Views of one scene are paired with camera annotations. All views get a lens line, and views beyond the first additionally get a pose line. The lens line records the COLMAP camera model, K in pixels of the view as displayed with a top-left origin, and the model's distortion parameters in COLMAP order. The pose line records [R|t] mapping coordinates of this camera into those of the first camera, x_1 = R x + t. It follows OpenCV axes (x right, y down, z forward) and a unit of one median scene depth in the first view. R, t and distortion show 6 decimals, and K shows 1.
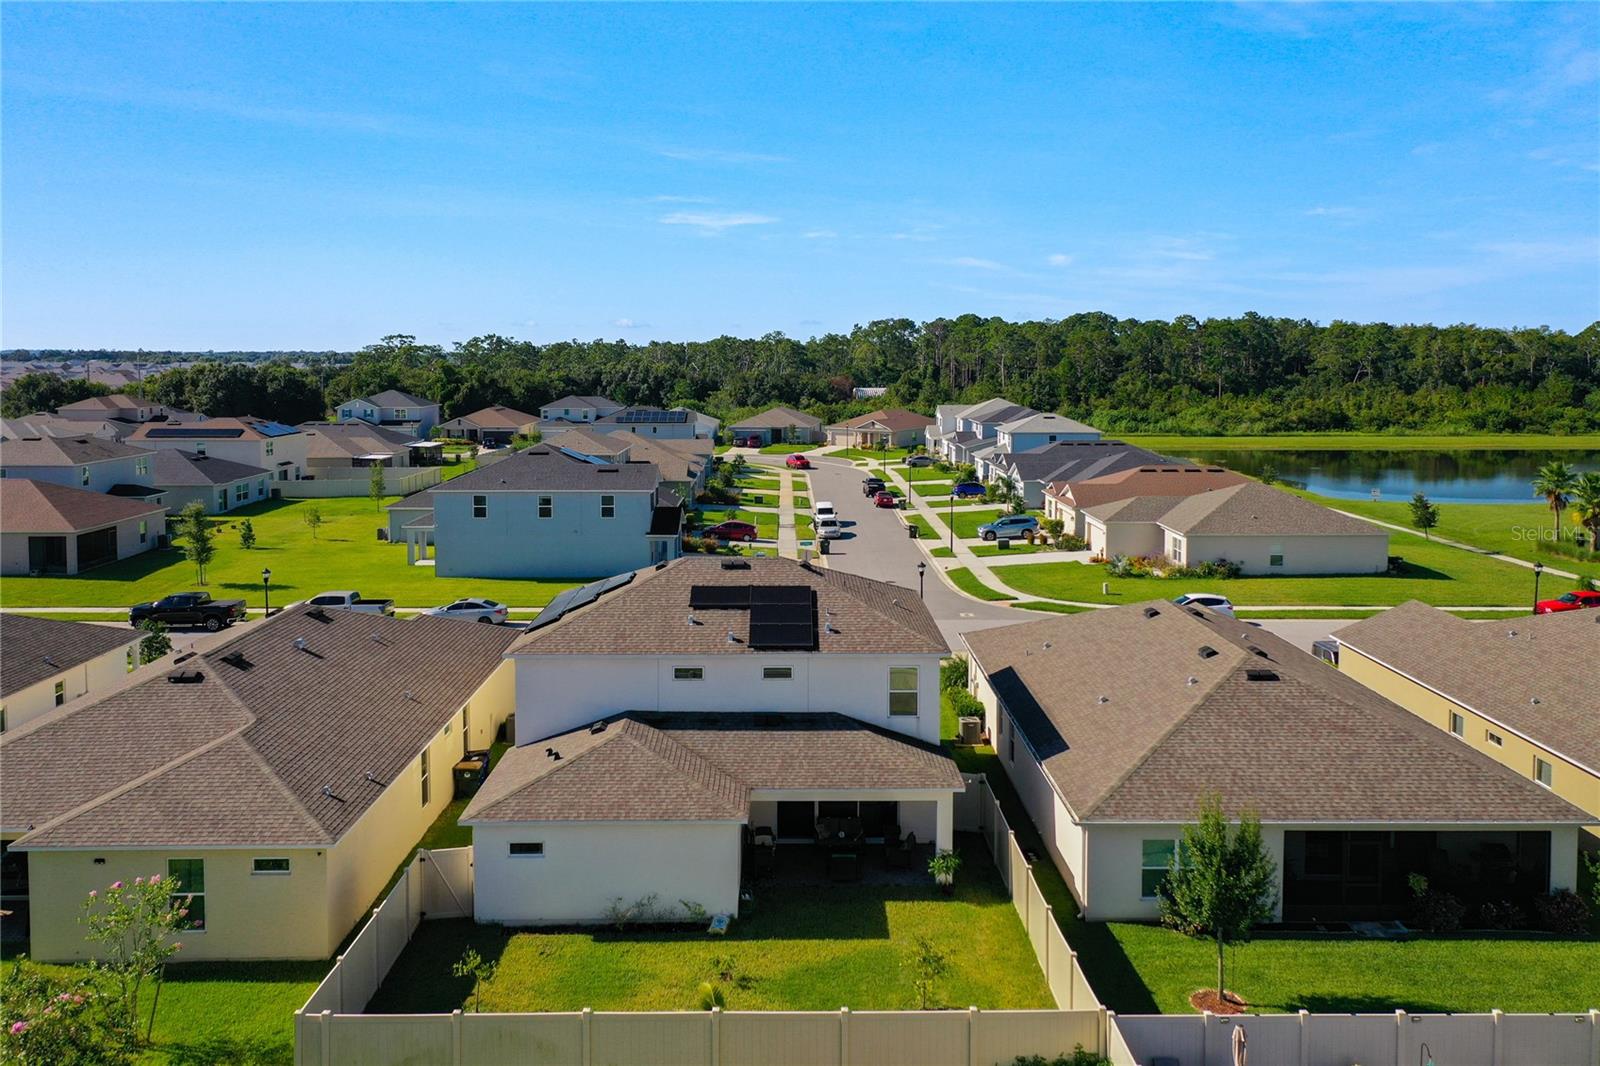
lens RADIAL K [[1306.0, 0, 800.0], [0, 1306.0, 533.0], [0, 0, 1]] dist [0.018554, 0.002050]
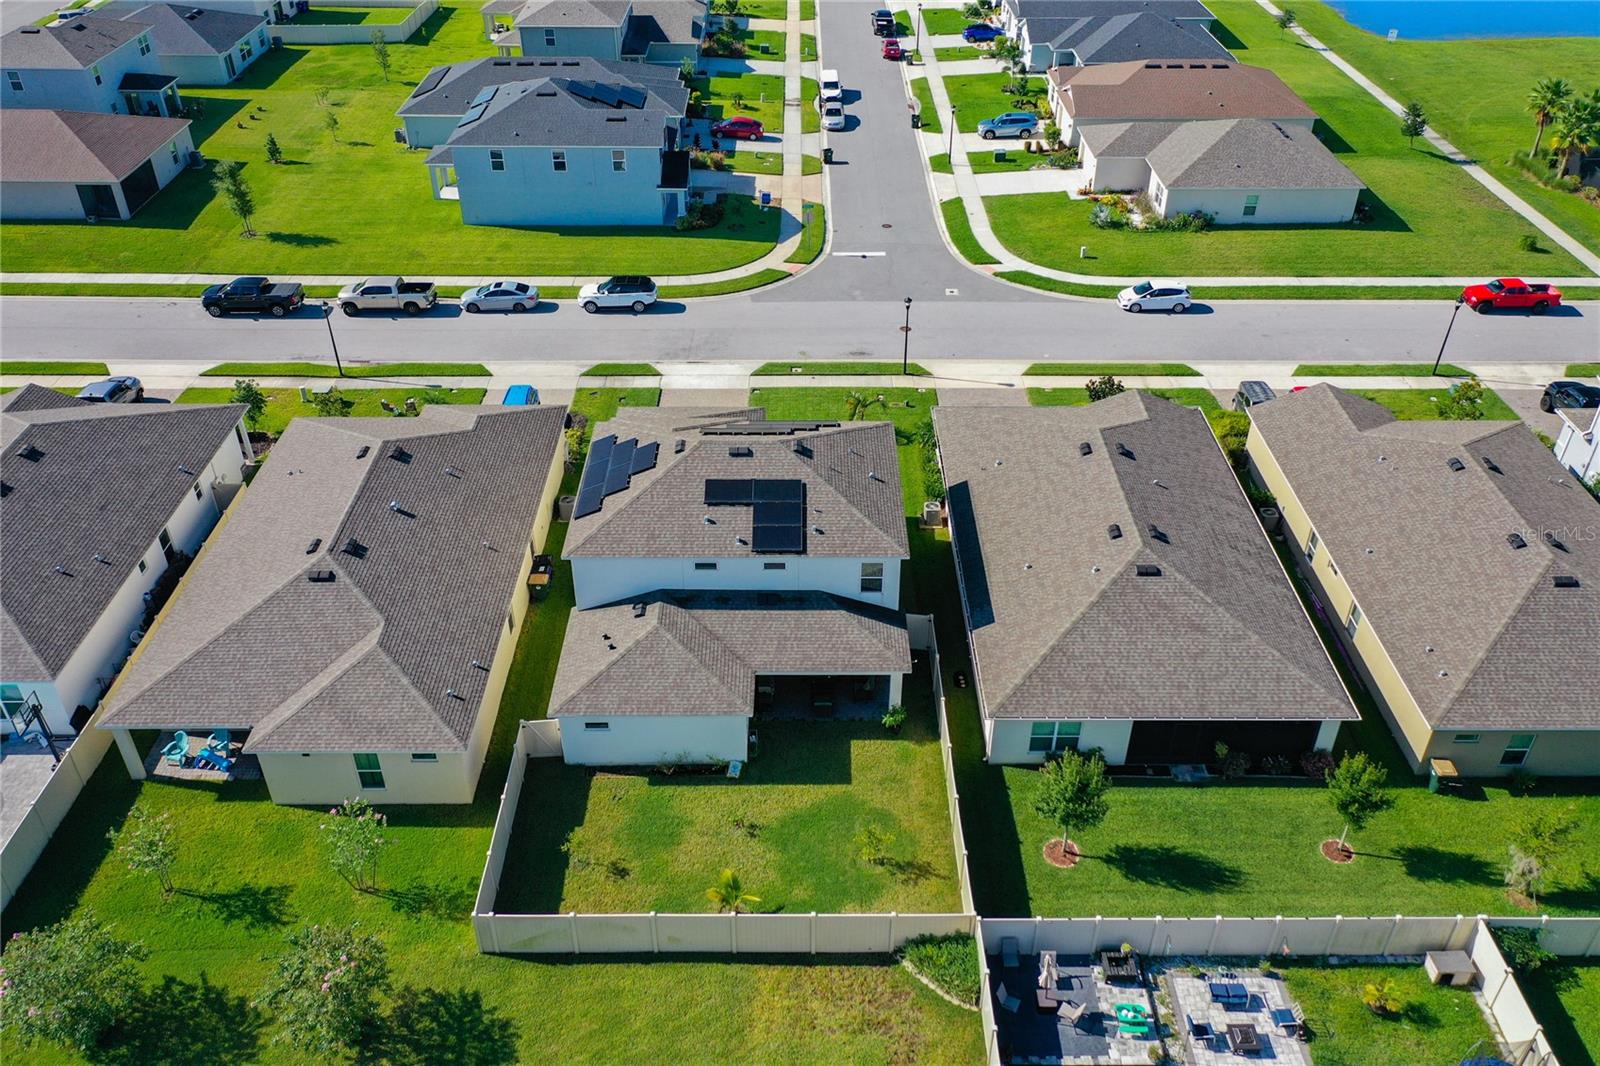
lens RADIAL K [[1283.1, 0, 811.4], [0, 1283.1, 536.5], [0, 0, 1]] dist [0.018902, 0.001511]
pose [[0.999968, 0.007797, -0.001694, 0.021173], [-0.005717, 0.848288, 0.529504, -0.593921], [0.005566, -0.529477, 0.848306, -0.061924]]
